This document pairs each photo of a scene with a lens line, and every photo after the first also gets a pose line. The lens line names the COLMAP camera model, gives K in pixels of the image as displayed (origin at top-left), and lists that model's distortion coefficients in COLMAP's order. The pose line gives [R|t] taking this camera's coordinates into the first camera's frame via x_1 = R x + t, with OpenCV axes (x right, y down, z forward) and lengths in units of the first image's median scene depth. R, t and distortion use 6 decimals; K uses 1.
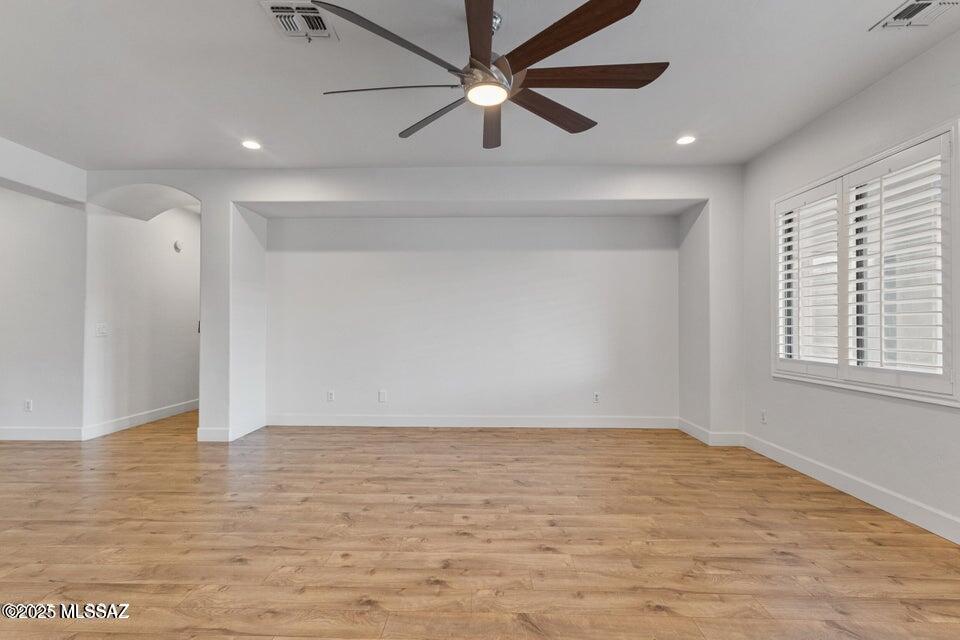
lens RADIAL K [[440.1, 0, 475.6], [0, 440.1, 323.0], [0, 0, 1]] dist [0.002056, 0.000375]
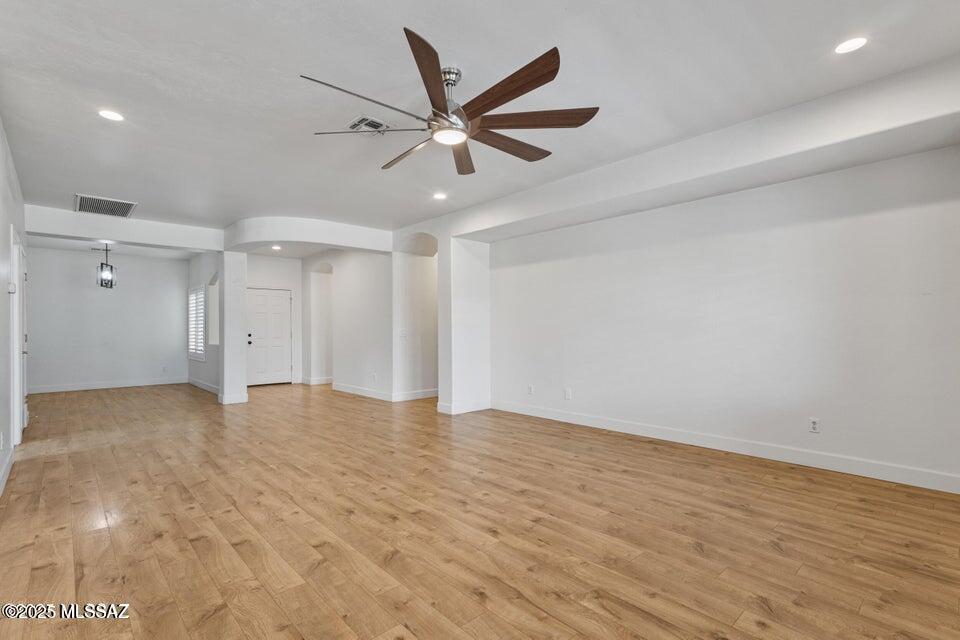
lens RADIAL K [[453.9, 0, 480.0], [0, 453.9, 320.0], [0, 0, 1]] dist [0.006382, 0.000950]
pose [[0.692948, -0.018820, -0.720741, 0.793271], [0.011478, 0.999821, -0.015072, 0.003539], [0.720896, 0.002172, 0.693040, 0.156747]]
